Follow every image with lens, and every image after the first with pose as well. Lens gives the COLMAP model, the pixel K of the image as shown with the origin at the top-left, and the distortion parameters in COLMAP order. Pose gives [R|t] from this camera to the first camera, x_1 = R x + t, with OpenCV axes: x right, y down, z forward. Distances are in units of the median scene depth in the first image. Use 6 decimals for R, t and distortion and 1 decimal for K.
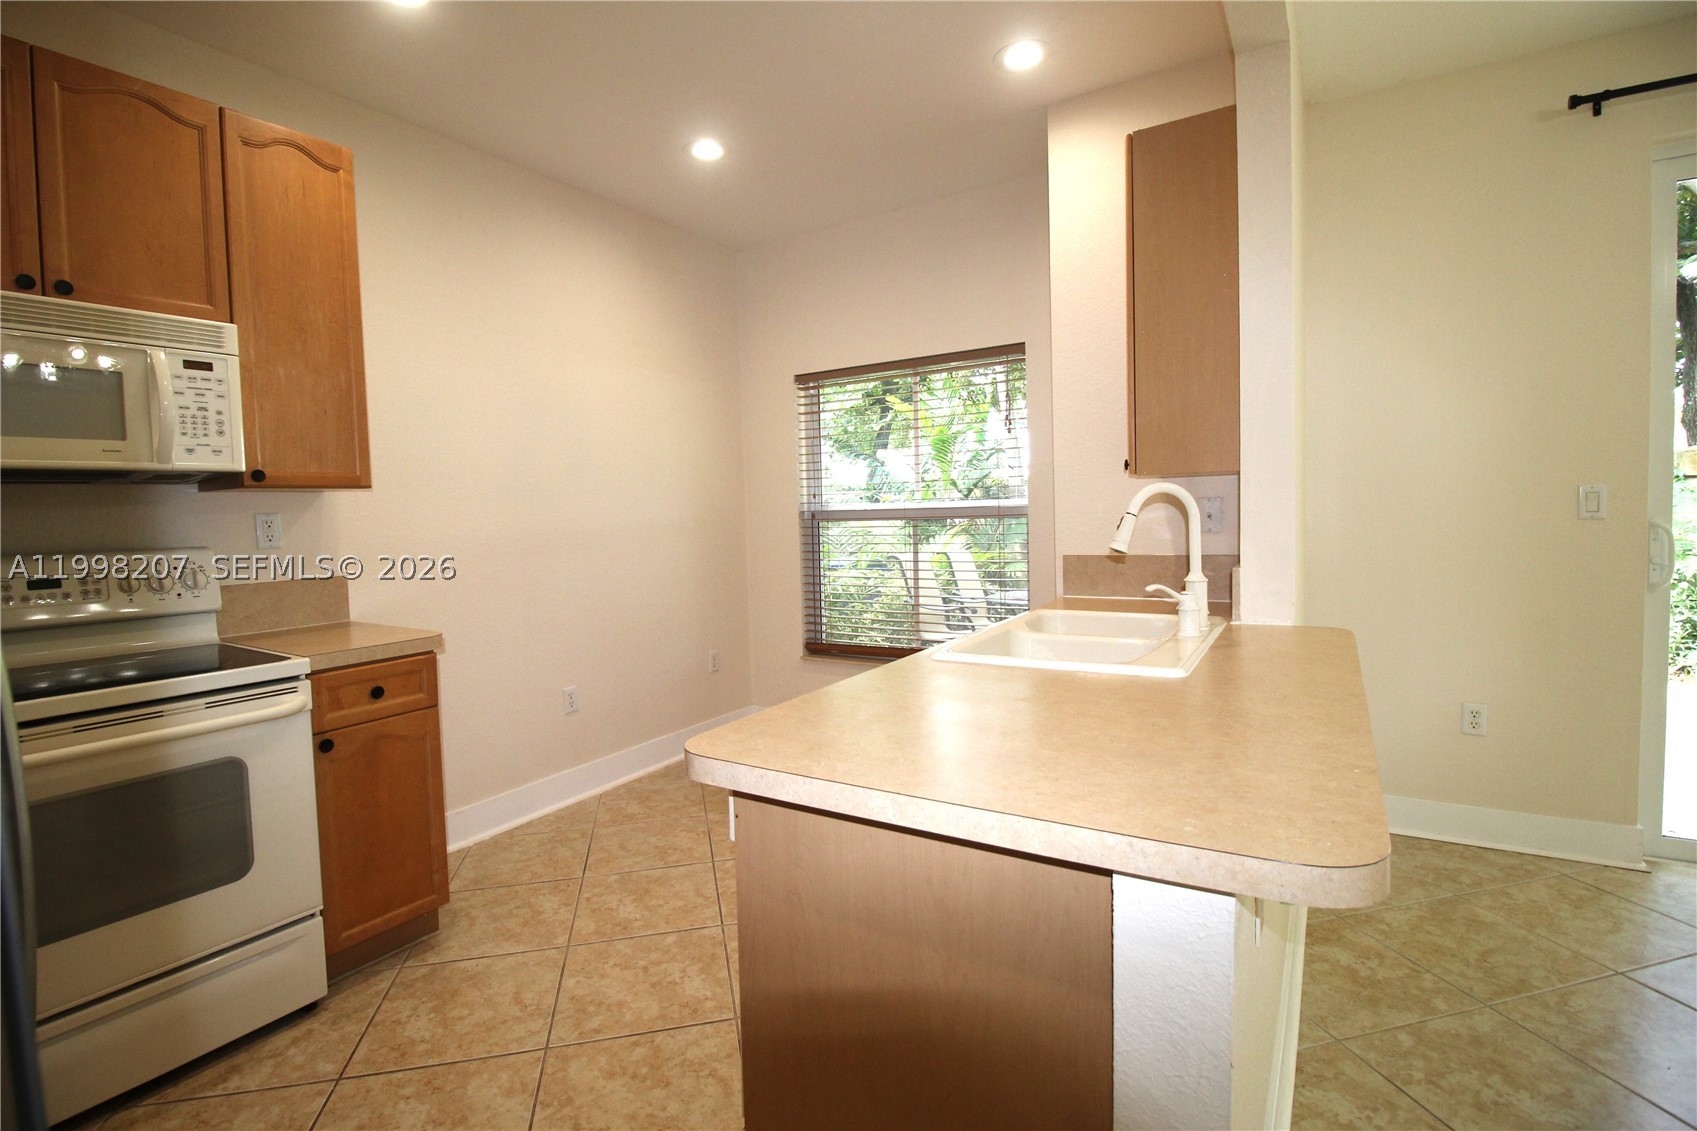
lens RADIAL K [[780.7, 0, 831.6], [0, 780.7, 551.8], [0, 0, 1]] dist [-0.011682, -0.006557]
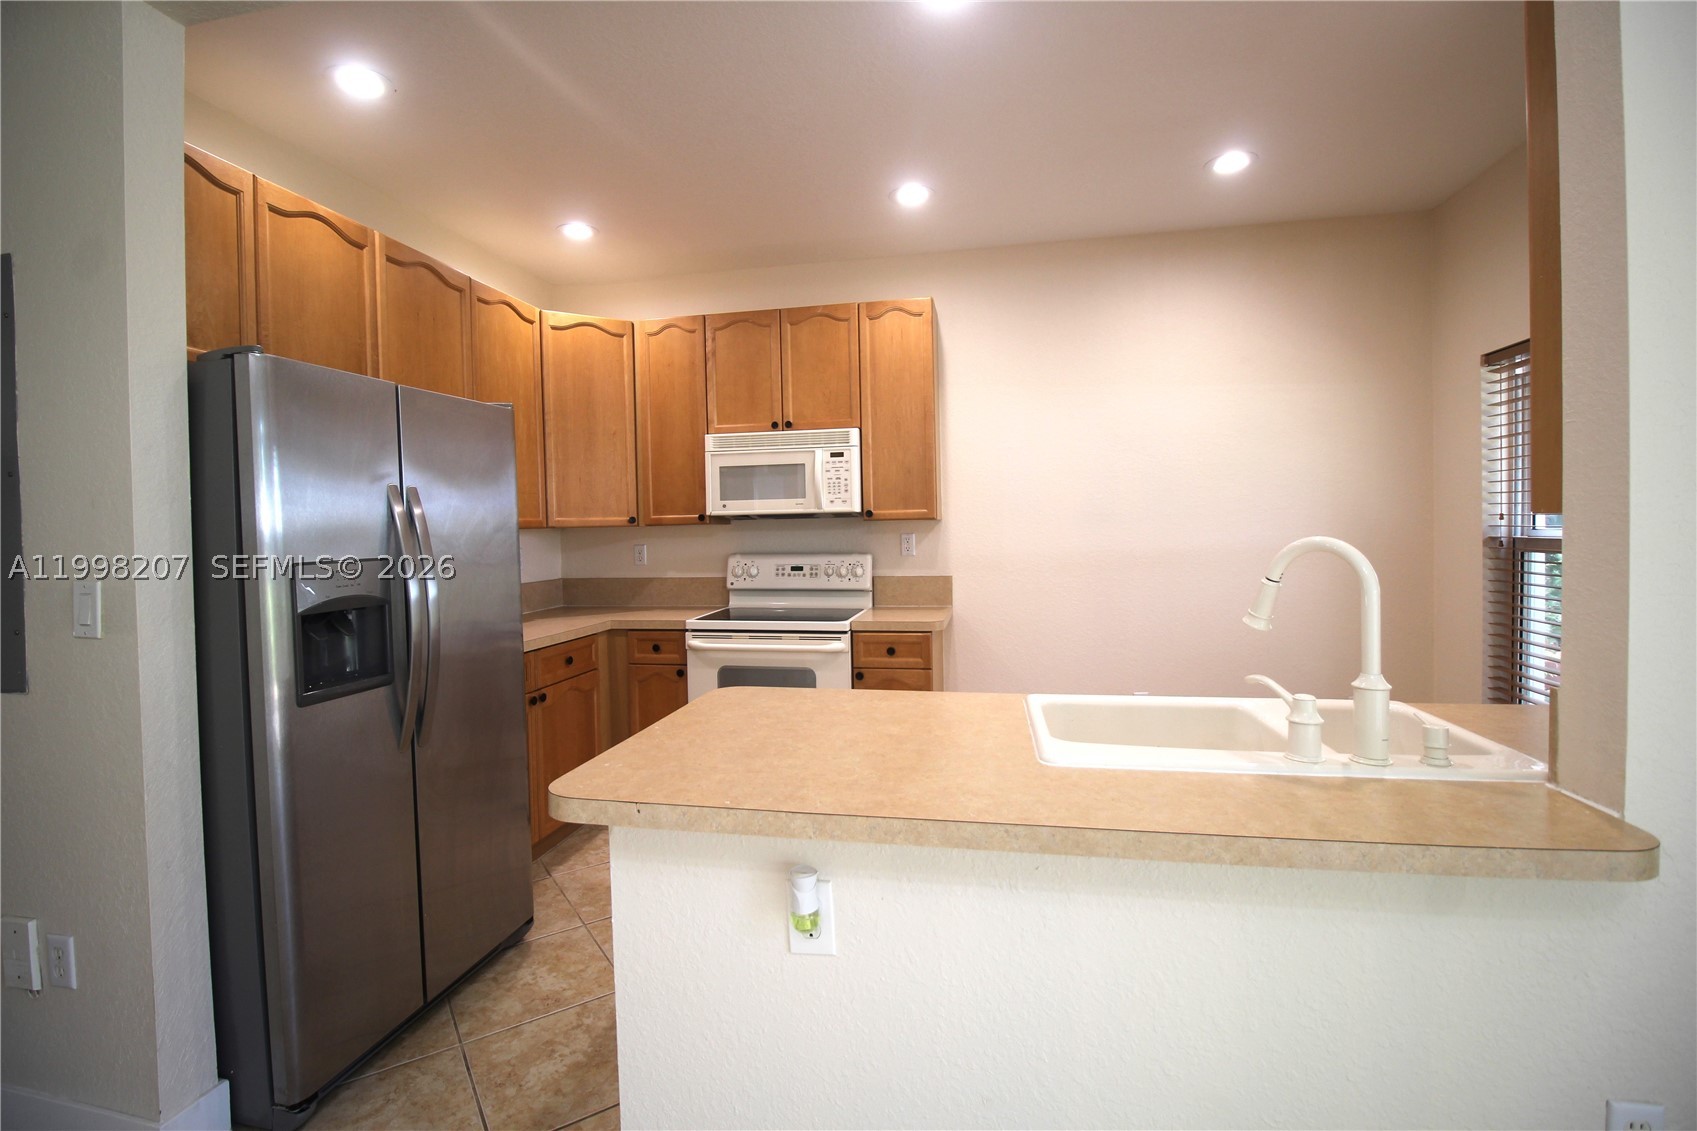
lens RADIAL K [[780.7, 0, 836.4], [0, 780.7, 551.4], [0, 0, 1]] dist [-0.011682, -0.006557]
pose [[0.364322, 0.048544, -0.930007, 0.909776], [-0.043863, 0.998427, 0.034932, -0.078105], [0.930240, 0.028066, 0.365878, 0.331932]]
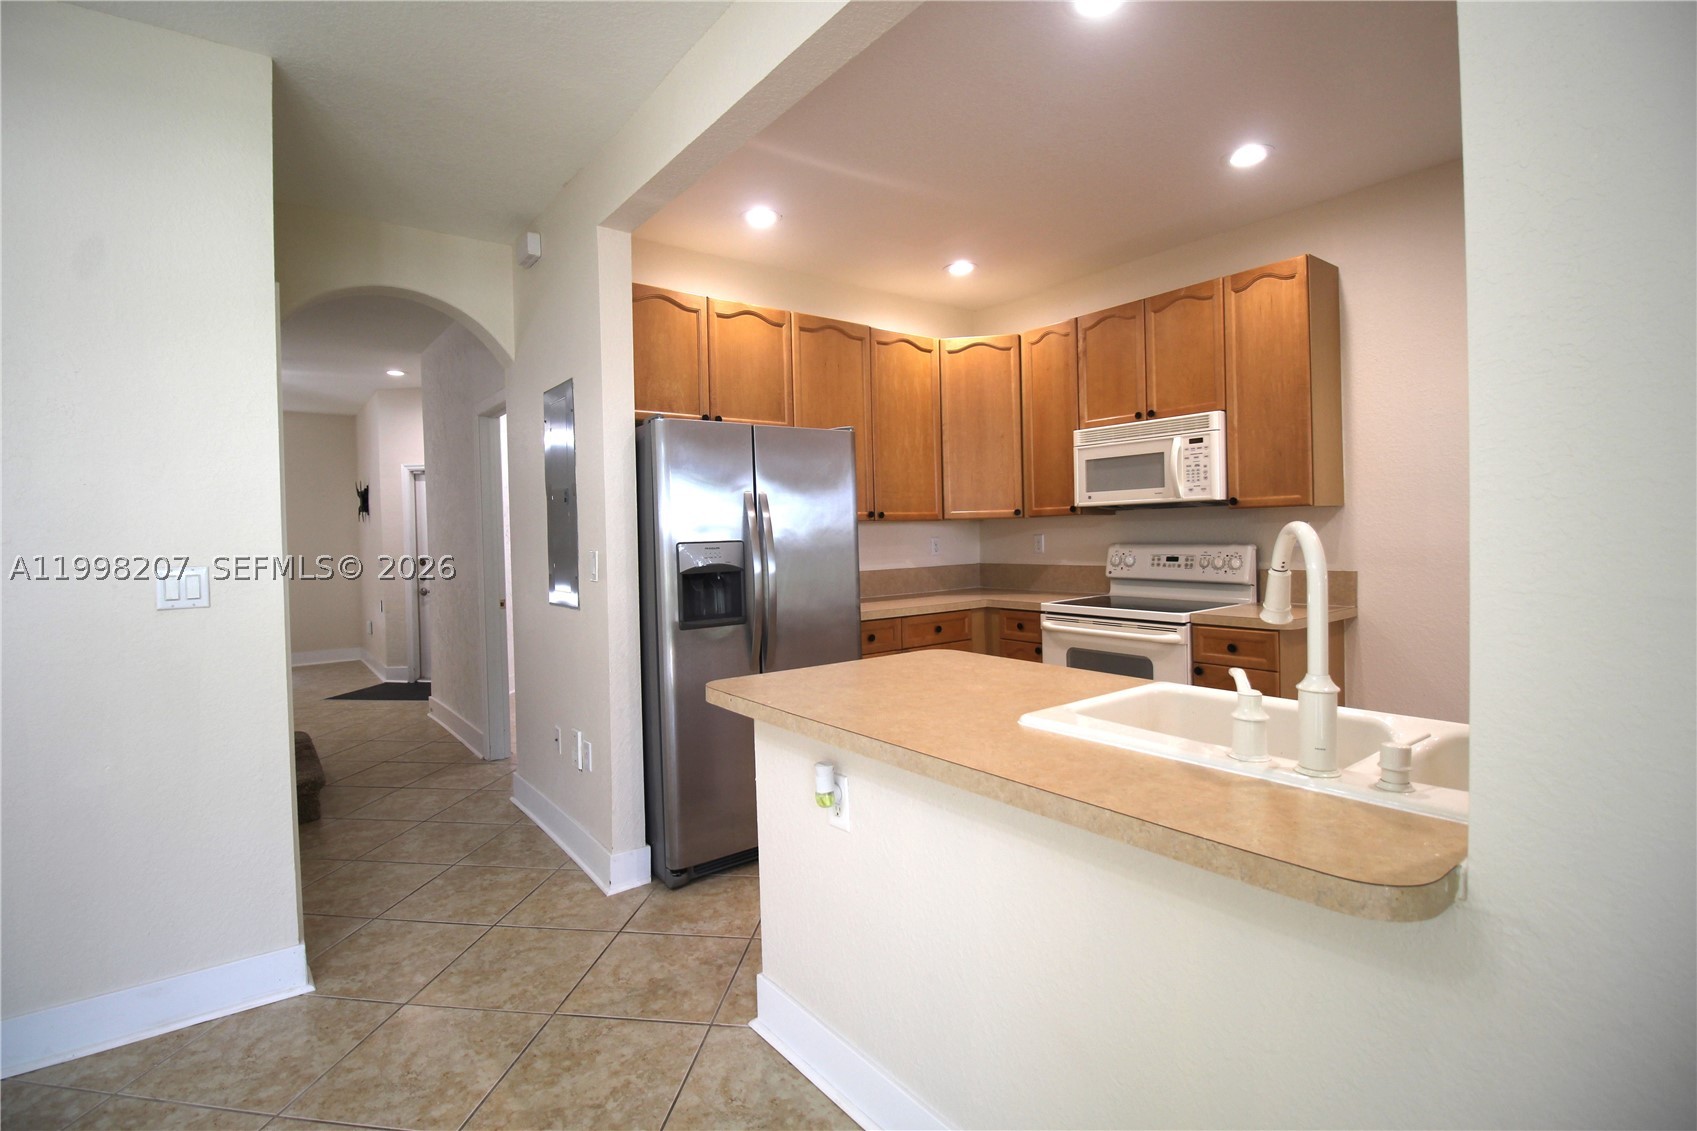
lens RADIAL K [[780.7, 0, 835.8], [0, 780.7, 550.9], [0, 0, 1]] dist [-0.011682, -0.006557]
pose [[-0.344189, 0.057166, -0.937158, 1.136118], [-0.019400, 0.997499, 0.067972, -0.096665], [0.938700, 0.041576, -0.342219, 0.851643]]
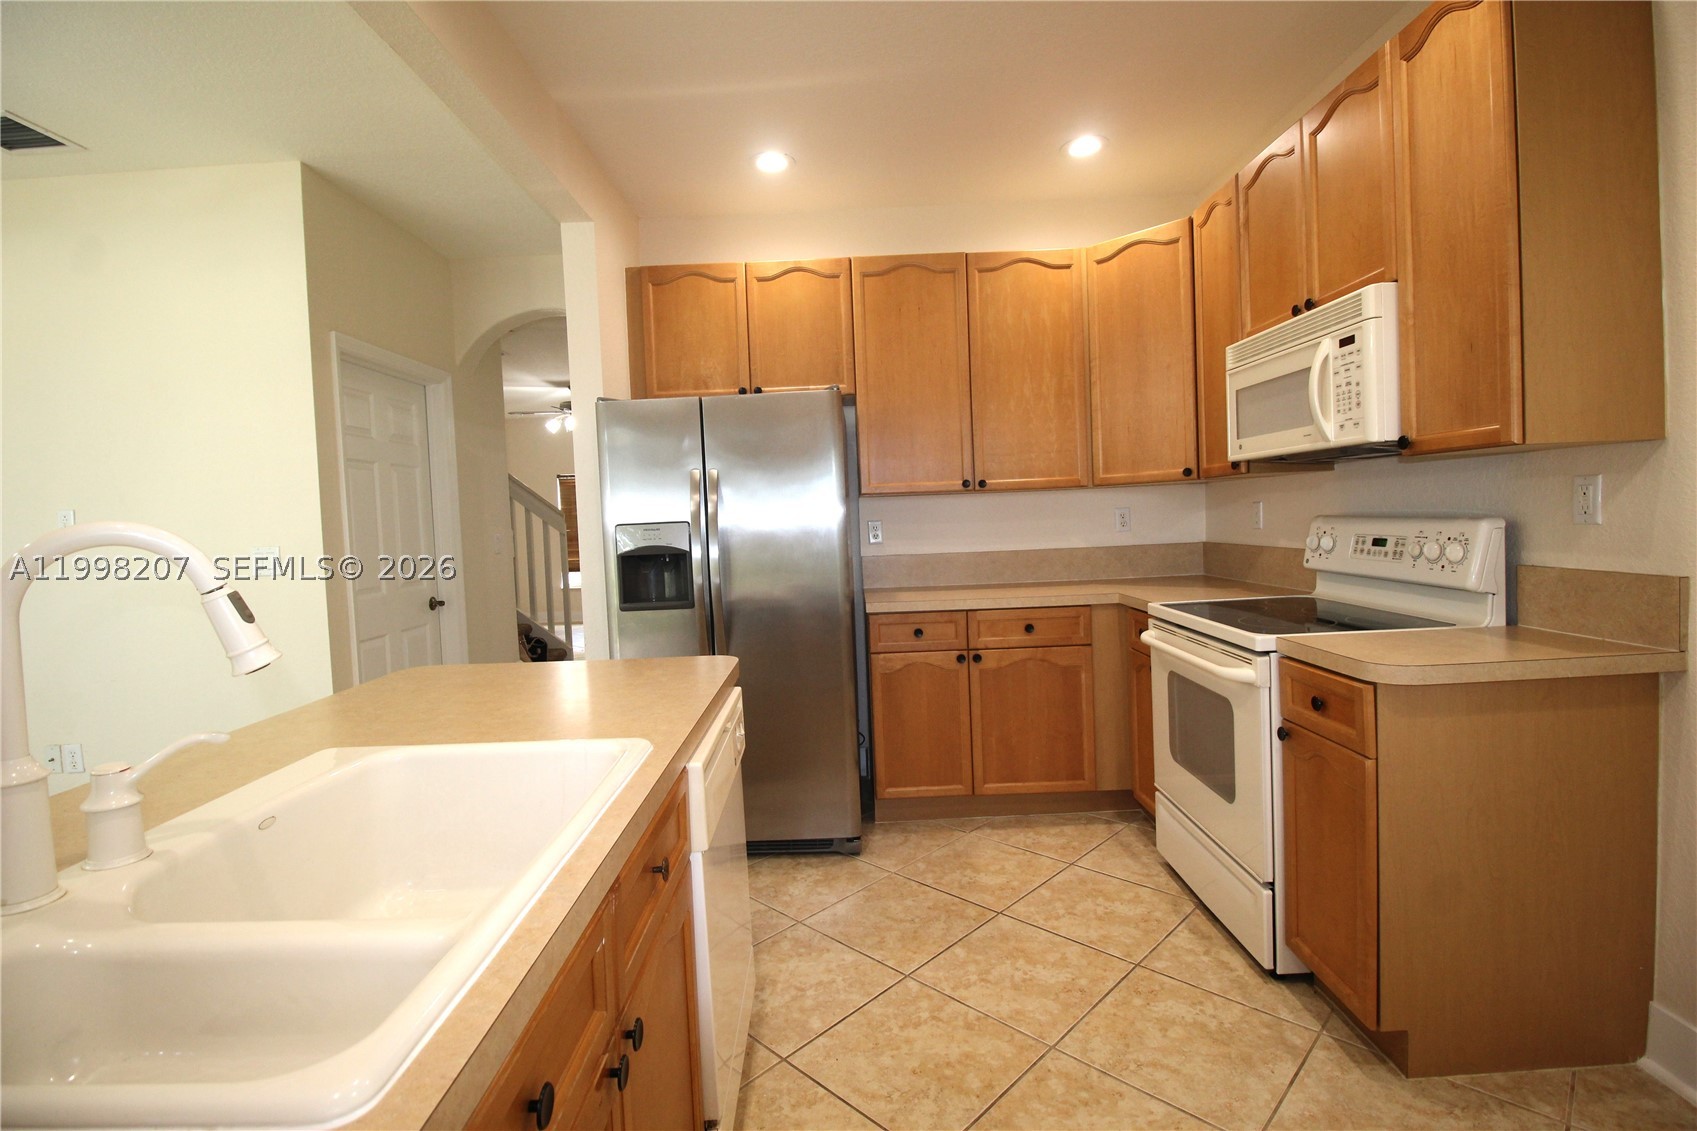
lens RADIAL K [[780.7, 0, 840.1], [0, 780.7, 553.2], [0, 0, 1]] dist [-0.011682, -0.006557]
pose [[-0.842735, 0.088733, -0.530966, 0.310442], [0.035320, 0.993311, 0.109939, -0.100386], [0.537169, 0.073896, -0.840231, 1.528067]]
